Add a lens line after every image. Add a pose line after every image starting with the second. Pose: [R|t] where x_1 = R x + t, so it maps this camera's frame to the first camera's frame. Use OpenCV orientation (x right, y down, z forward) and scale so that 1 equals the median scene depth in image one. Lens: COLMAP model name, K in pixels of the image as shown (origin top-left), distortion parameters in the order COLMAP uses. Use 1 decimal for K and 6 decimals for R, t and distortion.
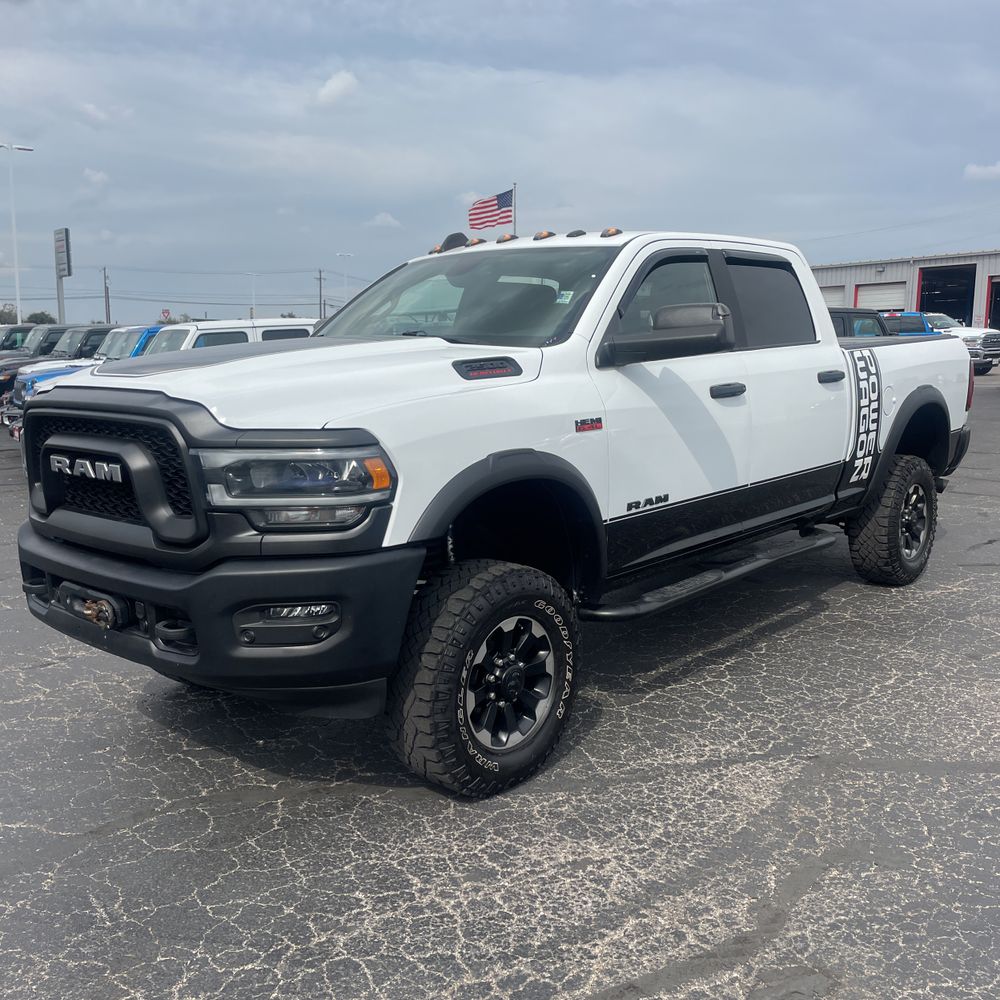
lens RADIAL K [[1018.0, 0, 502.1], [0, 1018.0, 501.2], [0, 0, 1]] dist [0.047067, 0.000000]
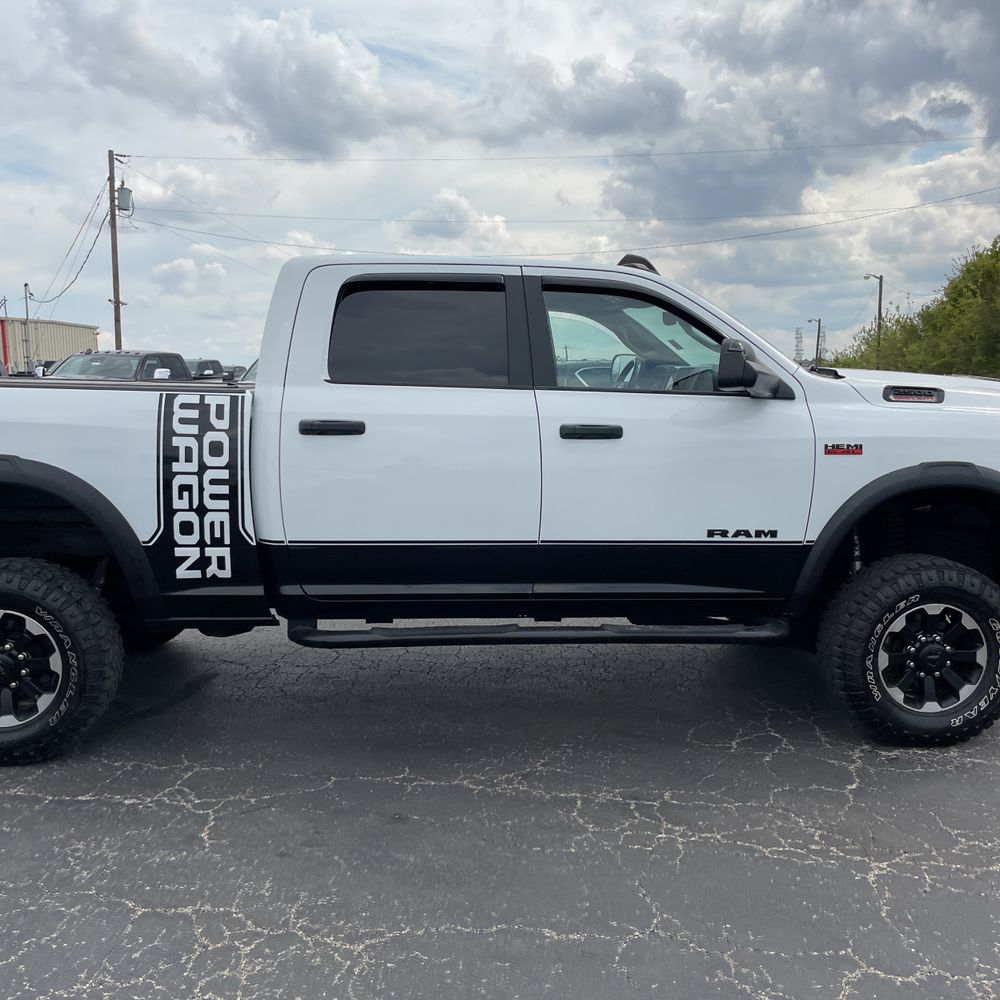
lens RADIAL K [[1018.0, 0, 503.6], [0, 1018.0, 501.7], [0, 0, 1]] dist [0.047067, 0.000000]
pose [[0.765071, 0.122369, -0.632212, 0.971555], [-0.154272, 0.988018, 0.004546, -0.110203], [0.625193, 0.094054, 0.774782, 0.592215]]
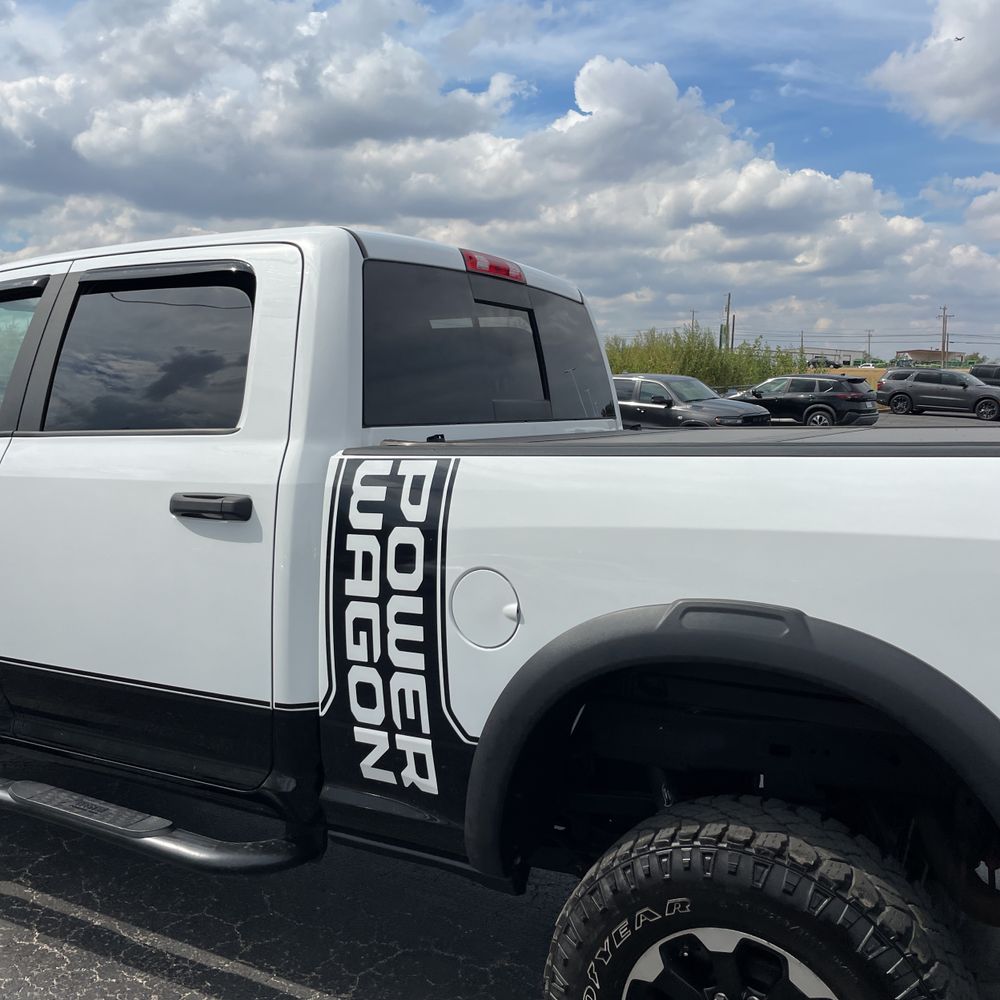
lens RADIAL K [[1018.0, 0, 494.5], [0, 1018.0, 493.1], [0, 0, 1]] dist [0.047067, 0.000000]
pose [[0.207682, 0.101326, -0.972934, 0.746682], [-0.158978, 0.984893, 0.068636, -0.168494], [0.965191, 0.140421, 0.220653, 0.956760]]
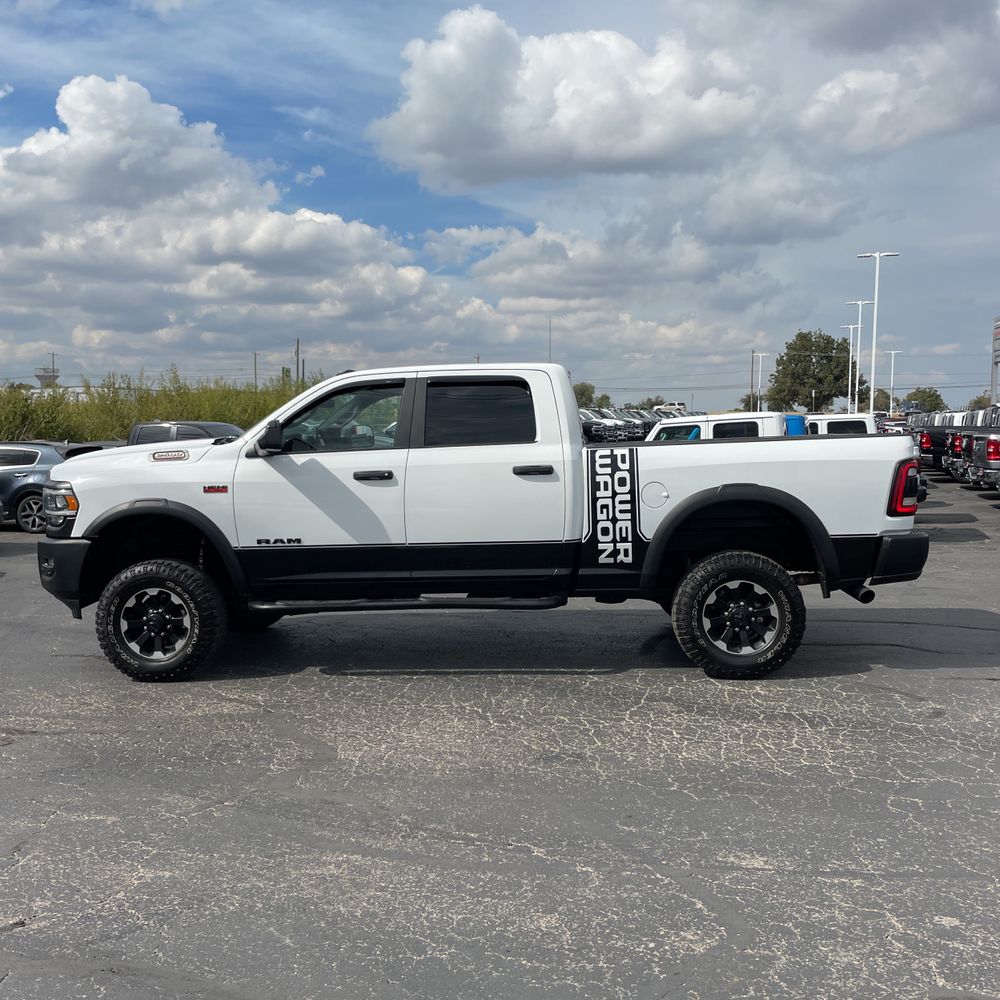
lens RADIAL K [[1018.0, 0, 491.9], [0, 1018.0, 468.1], [0, 0, 1]] dist [0.047067, 0.000000]
pose [[0.606450, 0.027949, -0.794630, 1.190728], [-0.117680, 0.991531, -0.054937, -0.047352], [0.786365, 0.126829, 0.604603, 0.200389]]
